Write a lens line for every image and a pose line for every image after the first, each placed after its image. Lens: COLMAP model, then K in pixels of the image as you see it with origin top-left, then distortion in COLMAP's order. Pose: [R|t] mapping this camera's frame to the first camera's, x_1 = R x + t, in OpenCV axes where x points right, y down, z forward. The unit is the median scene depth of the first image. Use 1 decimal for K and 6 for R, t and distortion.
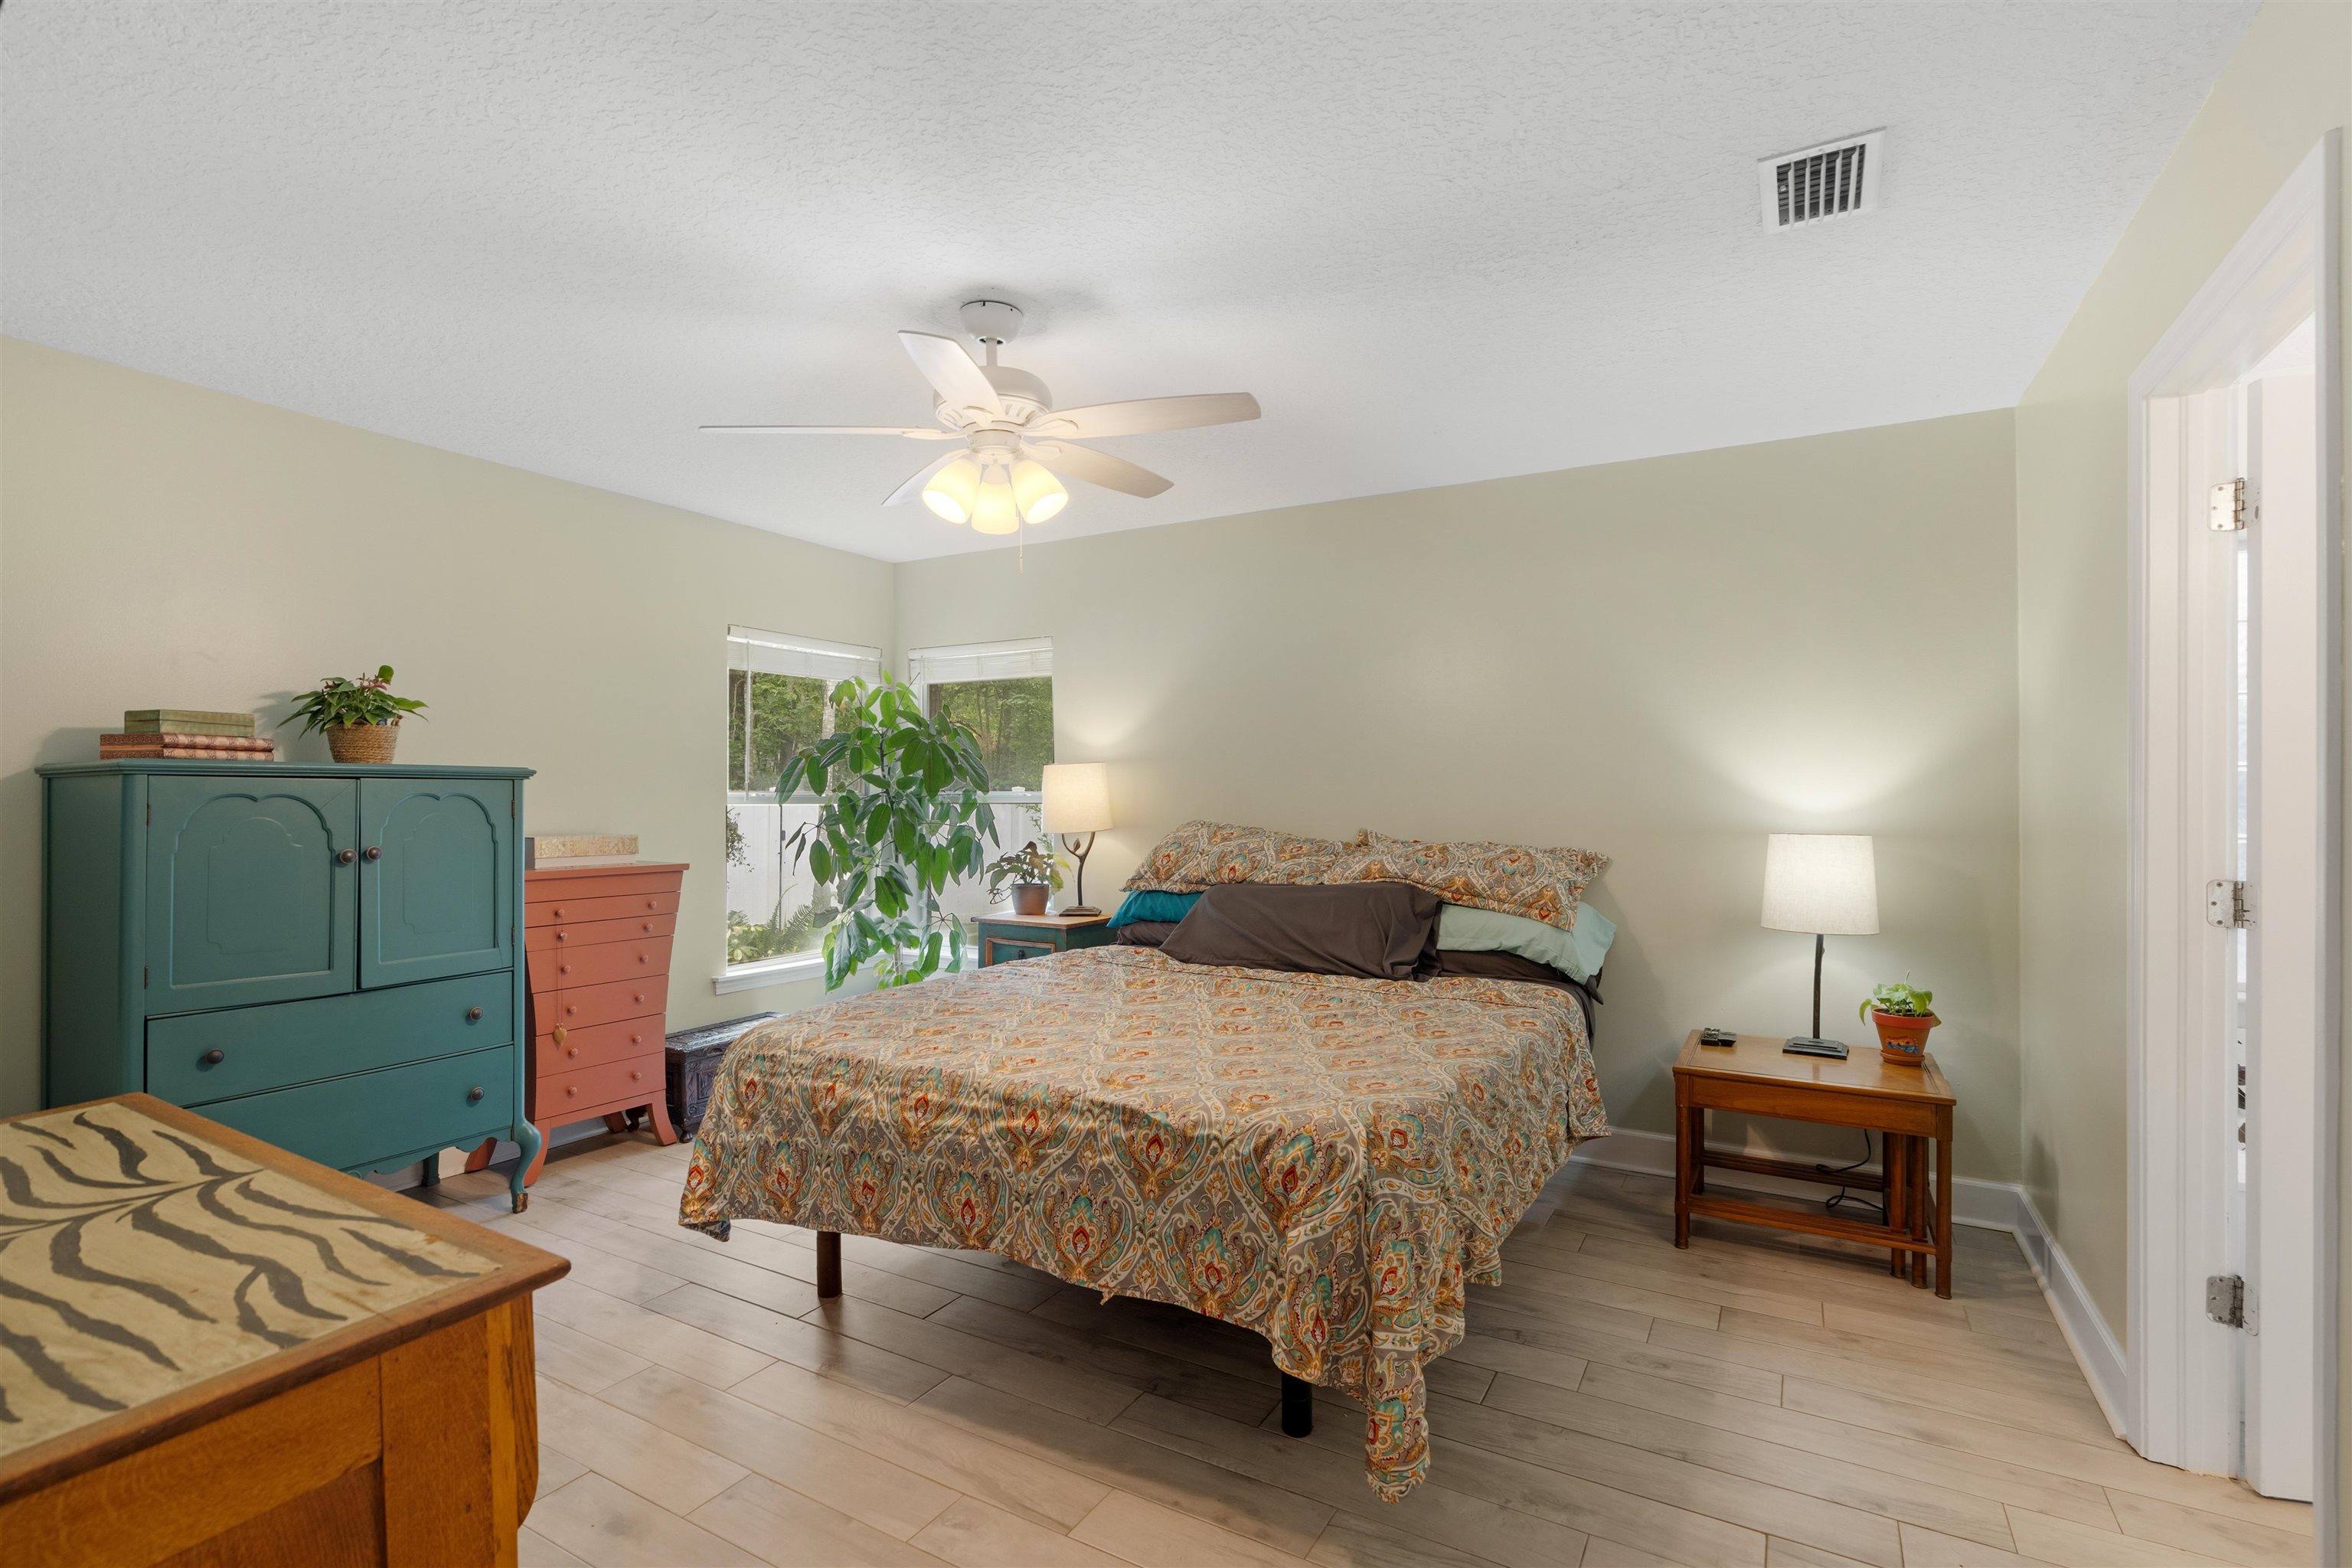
lens RADIAL K [[1075.5, 0, 1196.3], [0, 1075.5, 791.8], [0, 0, 1]] dist [-0.008875, -0.000202]
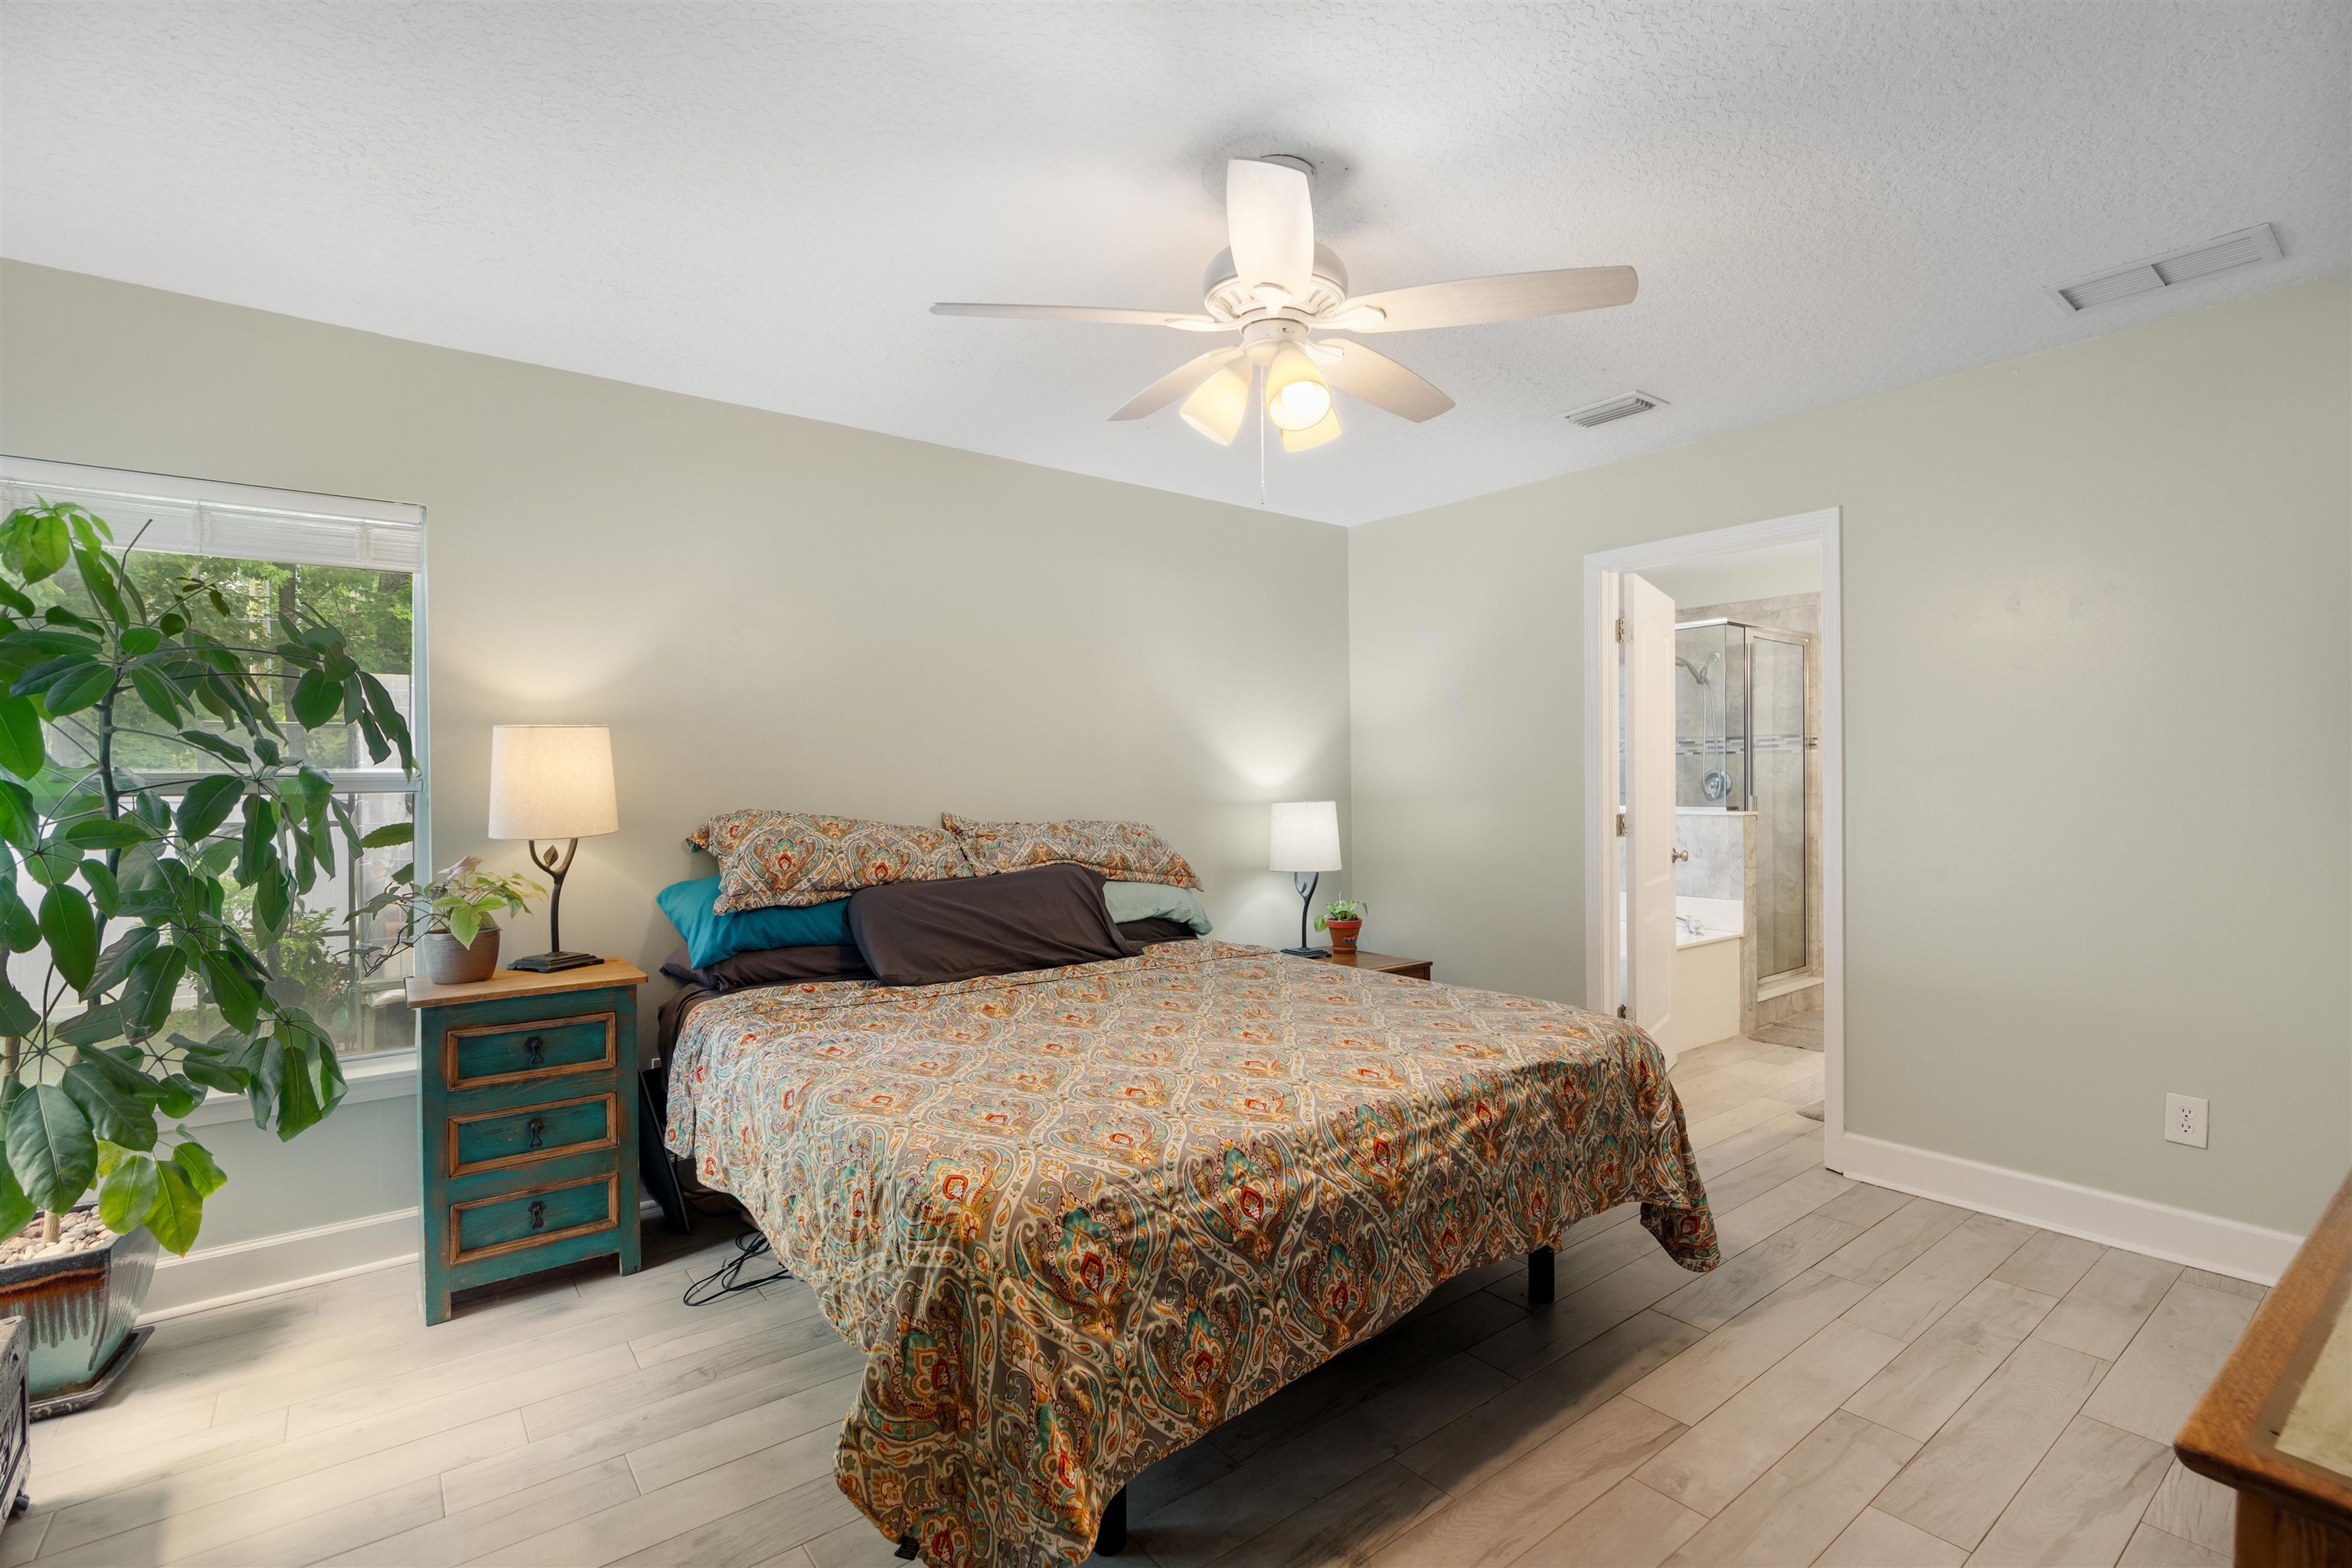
lens RADIAL K [[1075.5, 0, 1175.2], [0, 1075.5, 783.7], [0, 0, 1]] dist [-0.008875, -0.000202]
pose [[0.392648, -0.007955, 0.919654, -0.890043], [0.002959, 0.999968, 0.007386, 0.006210], [-0.919684, -0.000179, 0.392659, 0.692242]]
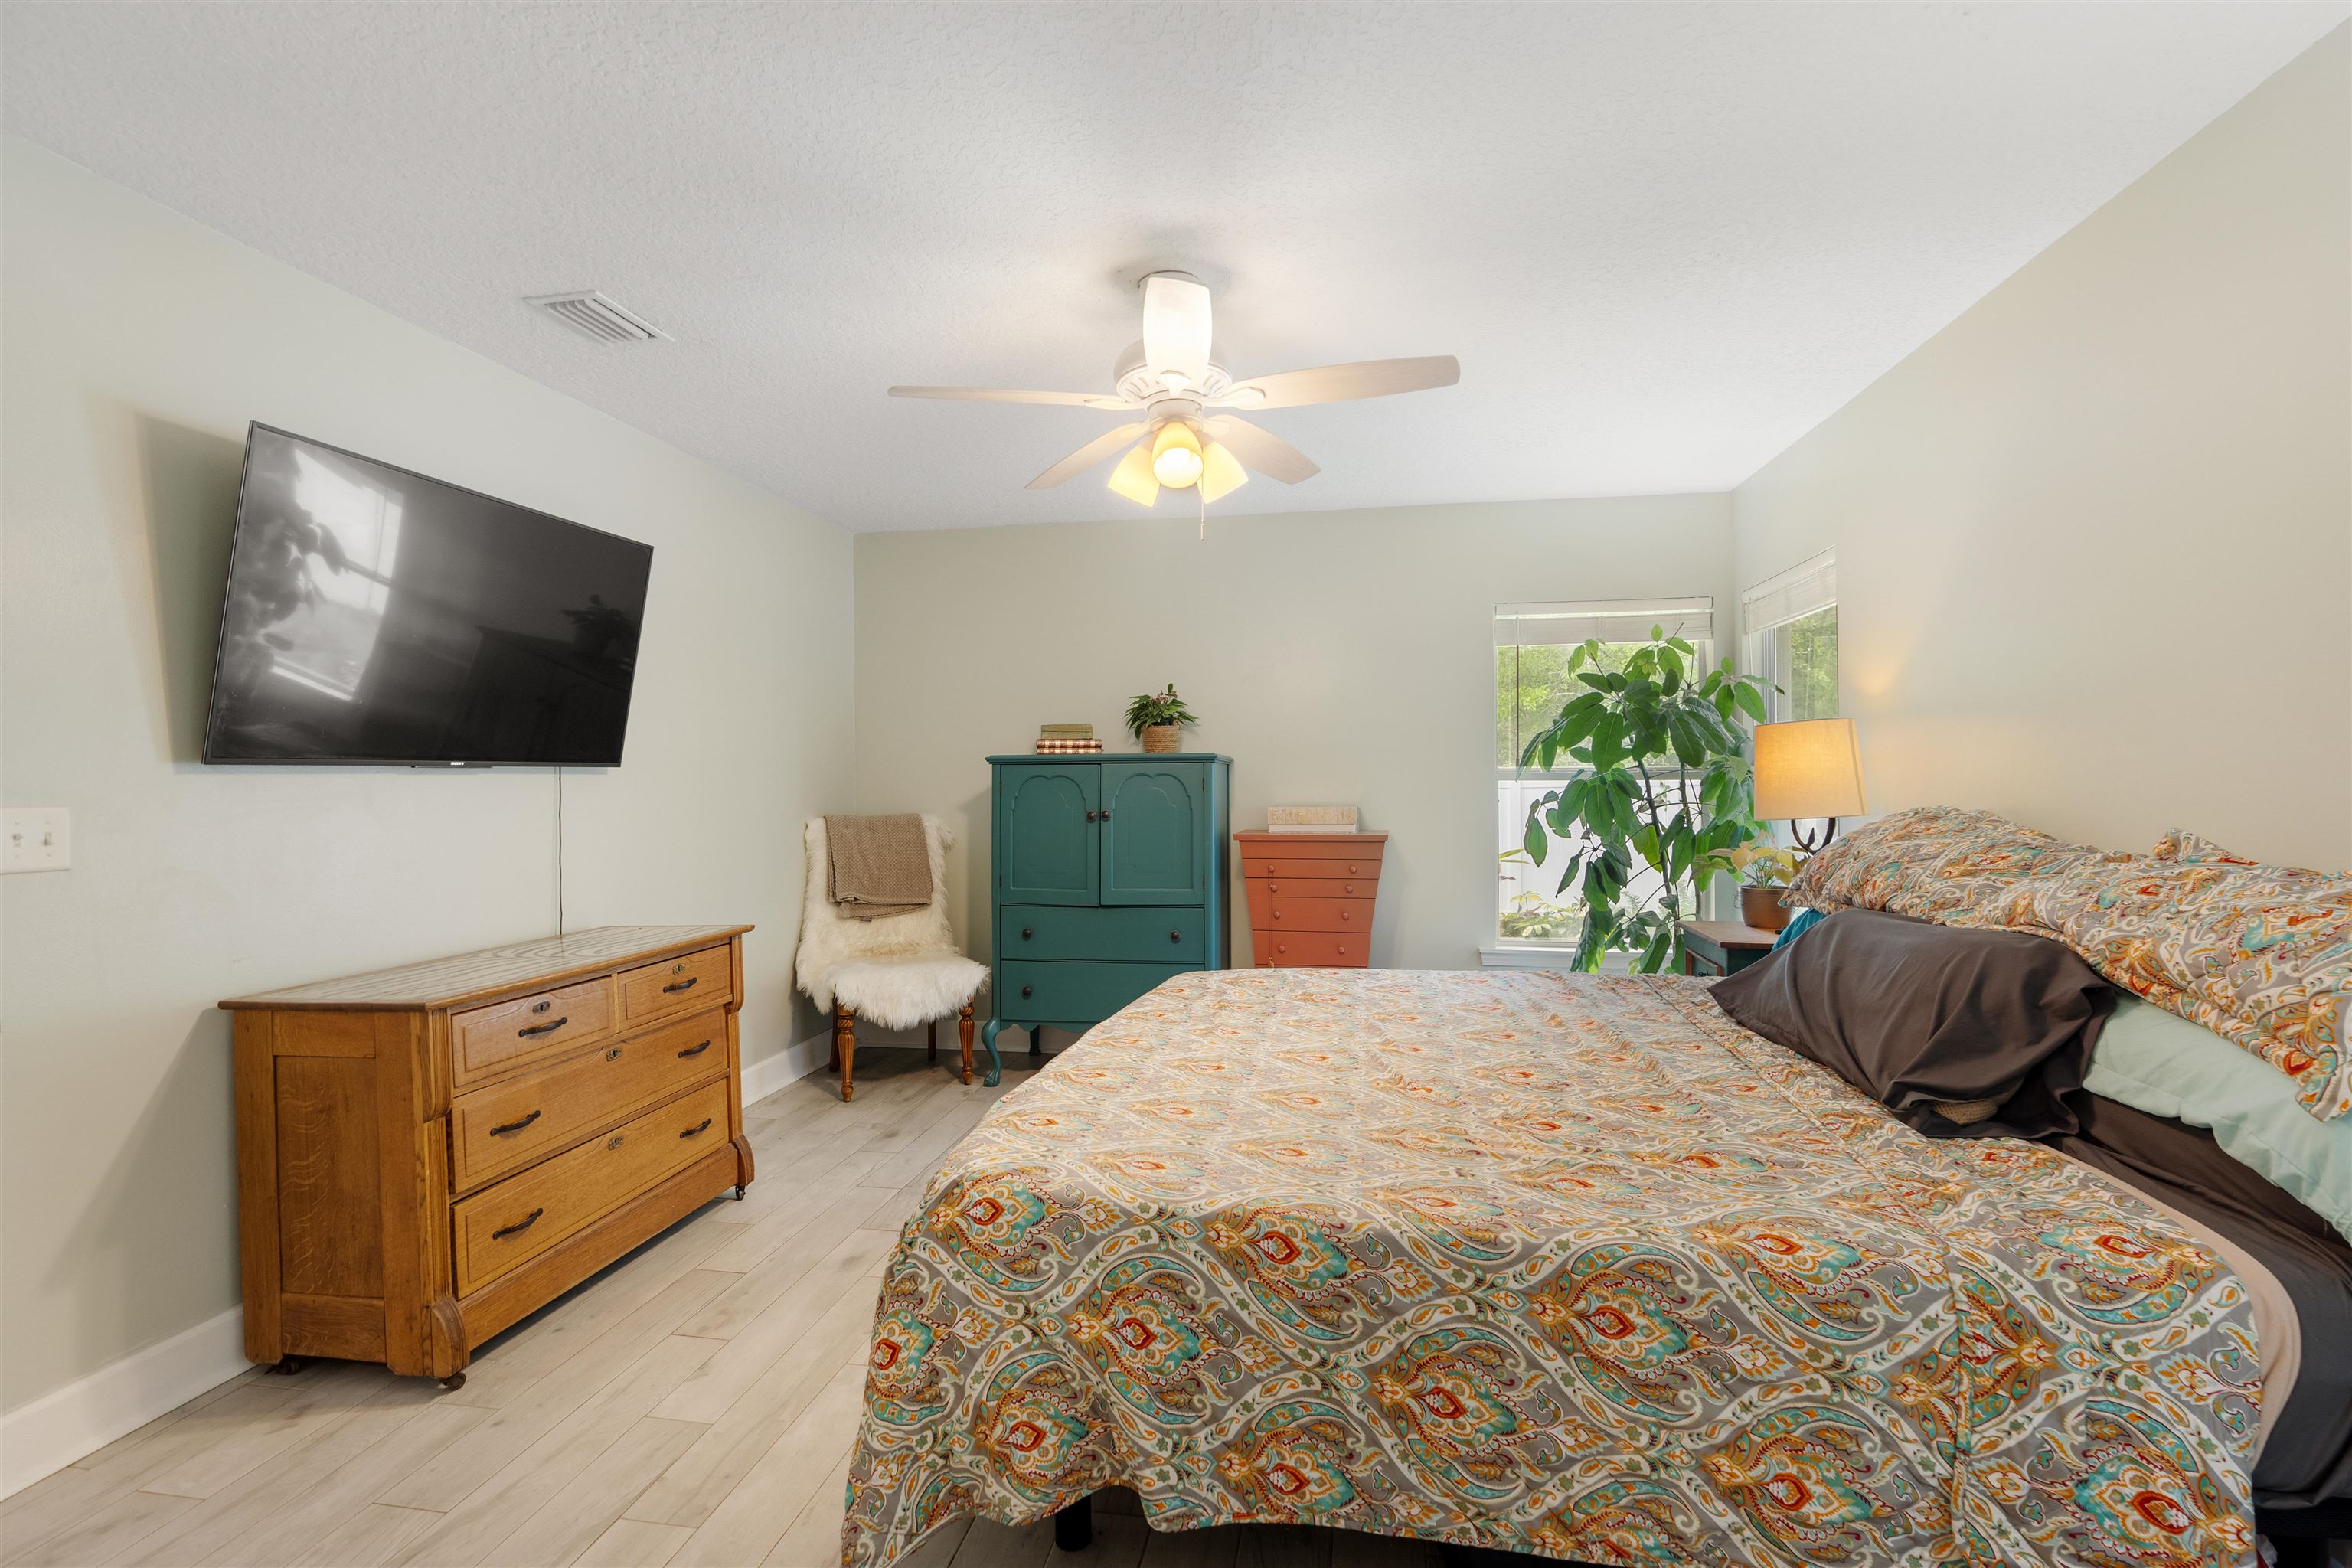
lens RADIAL K [[1075.5, 0, 1192.0], [0, 1075.5, 780.6], [0, 0, 1]] dist [-0.008875, -0.000202]
pose [[0.343721, -0.002270, -0.939069, 0.677639], [0.012189, 0.999924, 0.002044, 0.008907], [0.938993, -0.012149, 0.343722, 0.614801]]
